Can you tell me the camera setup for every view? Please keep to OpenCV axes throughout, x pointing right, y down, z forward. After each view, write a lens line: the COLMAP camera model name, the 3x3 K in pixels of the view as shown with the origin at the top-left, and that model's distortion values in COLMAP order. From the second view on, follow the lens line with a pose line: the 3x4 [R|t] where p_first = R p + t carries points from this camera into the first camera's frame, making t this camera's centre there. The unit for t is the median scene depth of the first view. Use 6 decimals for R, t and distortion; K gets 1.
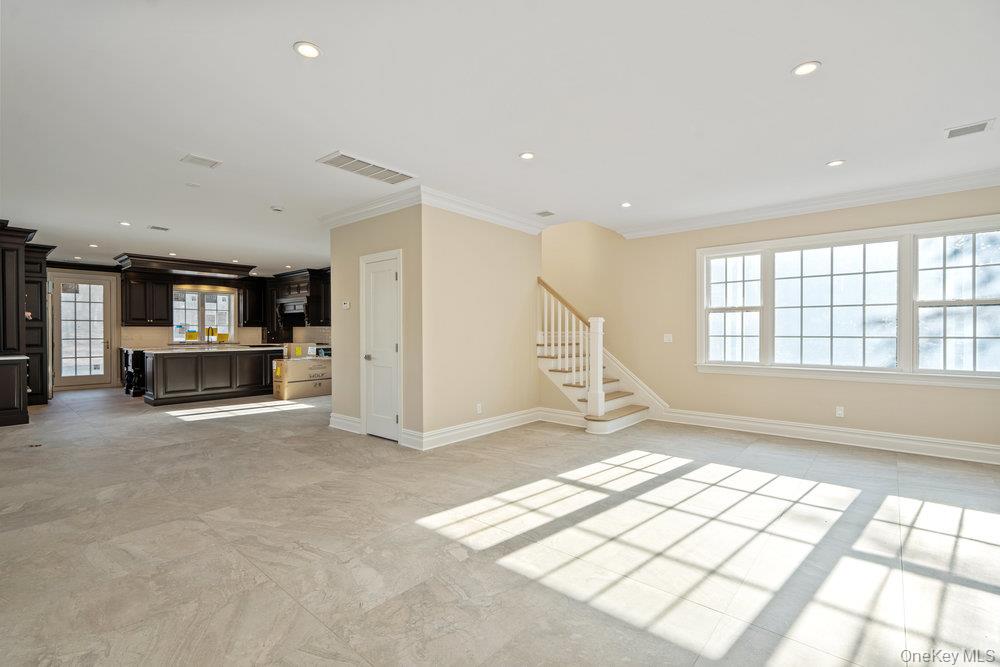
lens RADIAL K [[458.6, 0, 497.3], [0, 458.6, 333.8], [0, 0, 1]] dist [-0.003563, 0.002968]
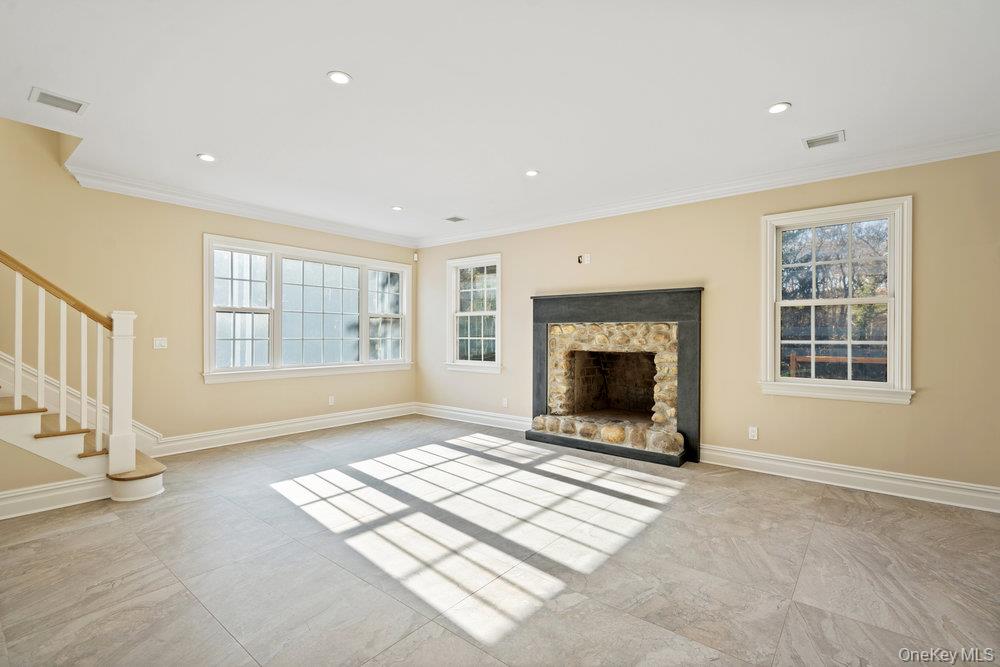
lens RADIAL K [[458.6, 0, 497.7], [0, 458.6, 336.4], [0, 0, 1]] dist [-0.003563, 0.002968]
pose [[-0.035030, -0.003692, 0.999379, -0.643151], [0.000167, 0.999993, 0.003700, -0.007433], [-0.999386, 0.000296, -0.035029, 0.811083]]
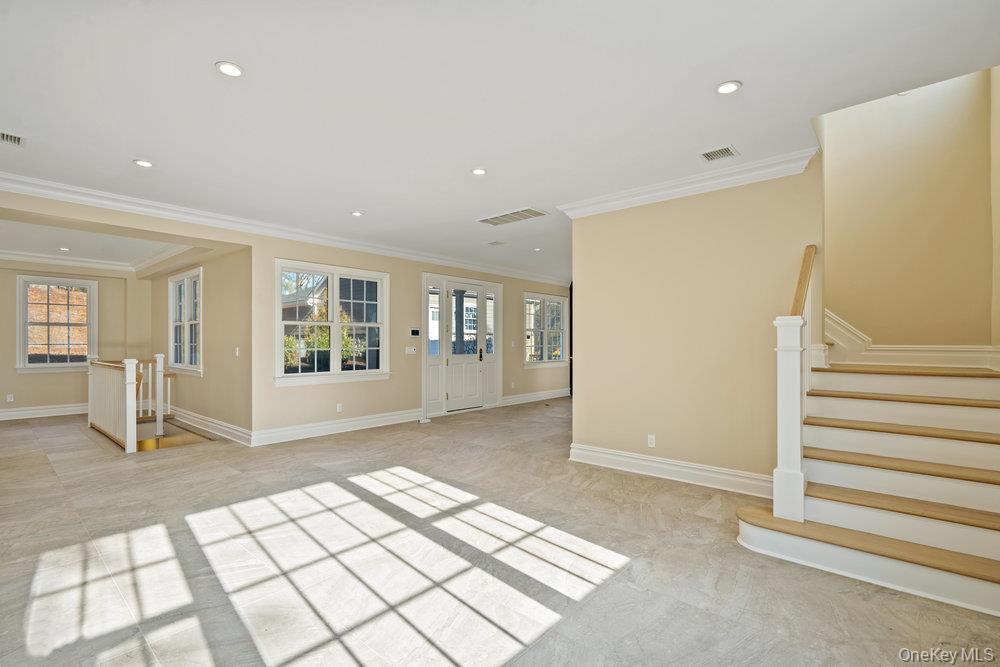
lens RADIAL K [[458.6, 0, 496.0], [0, 458.6, 337.3], [0, 0, 1]] dist [-0.003563, 0.002968]
pose [[-0.009462, -0.005573, -0.999940, 1.109626], [-0.007536, 0.999956, -0.005502, -0.016439], [0.999927, 0.007484, -0.009504, 1.076865]]
